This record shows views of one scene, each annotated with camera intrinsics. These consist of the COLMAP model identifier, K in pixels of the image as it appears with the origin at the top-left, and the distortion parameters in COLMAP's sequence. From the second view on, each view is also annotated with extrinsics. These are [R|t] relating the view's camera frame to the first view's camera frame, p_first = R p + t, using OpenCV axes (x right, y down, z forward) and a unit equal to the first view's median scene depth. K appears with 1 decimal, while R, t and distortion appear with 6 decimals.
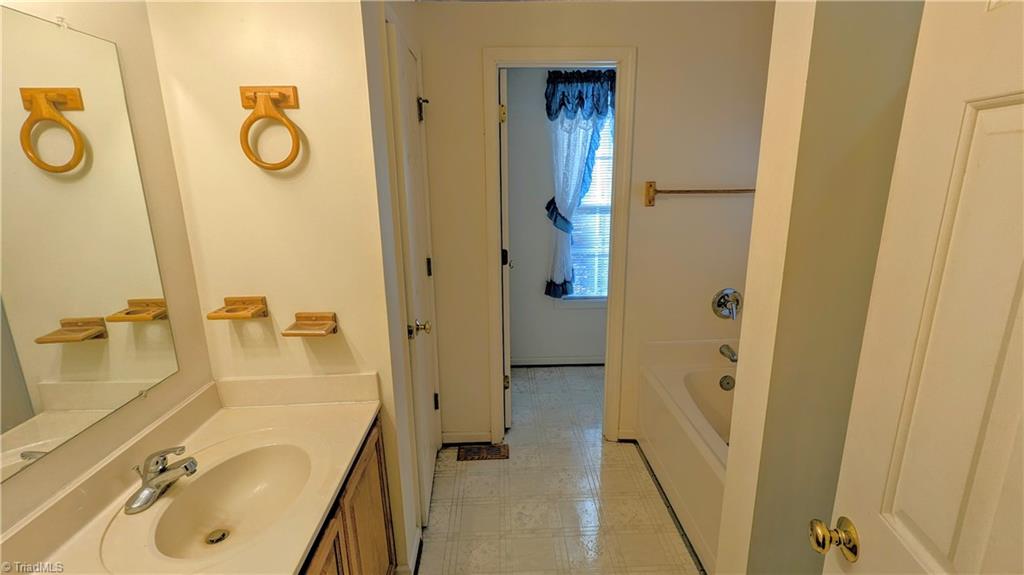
lens RADIAL K [[477.0, 0, 513.2], [0, 477.0, 289.1], [0, 0, 1]] dist [-0.002754, -0.000013]
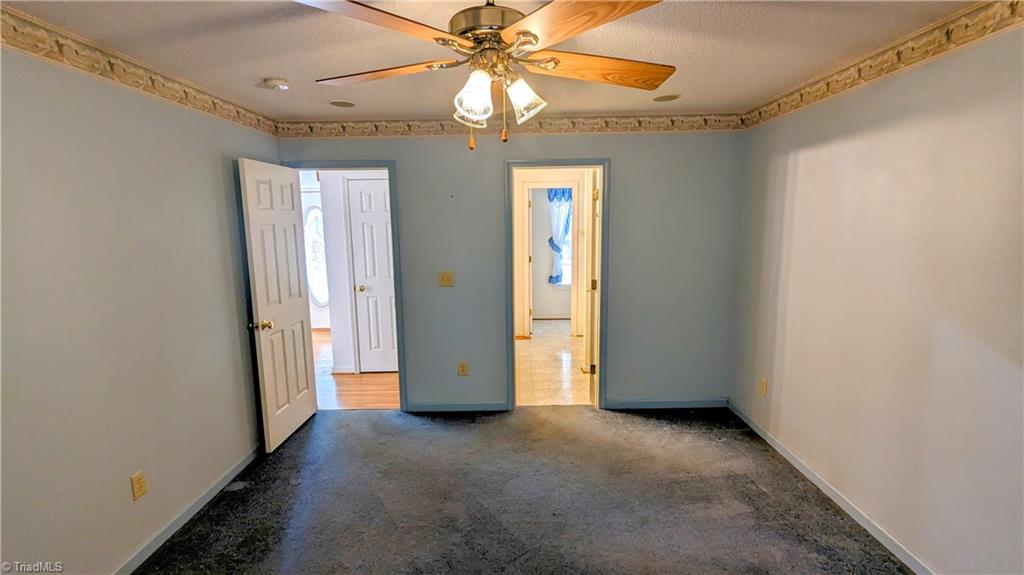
lens RADIAL K [[477.0, 0, 512.5], [0, 477.0, 288.4], [0, 0, 1]] dist [-0.002754, -0.000013]
pose [[0.999404, 0.003157, -0.034372, -0.019777], [-0.006357, 0.995608, -0.093407, 0.258598], [0.033927, 0.093569, 0.995035, -1.195397]]
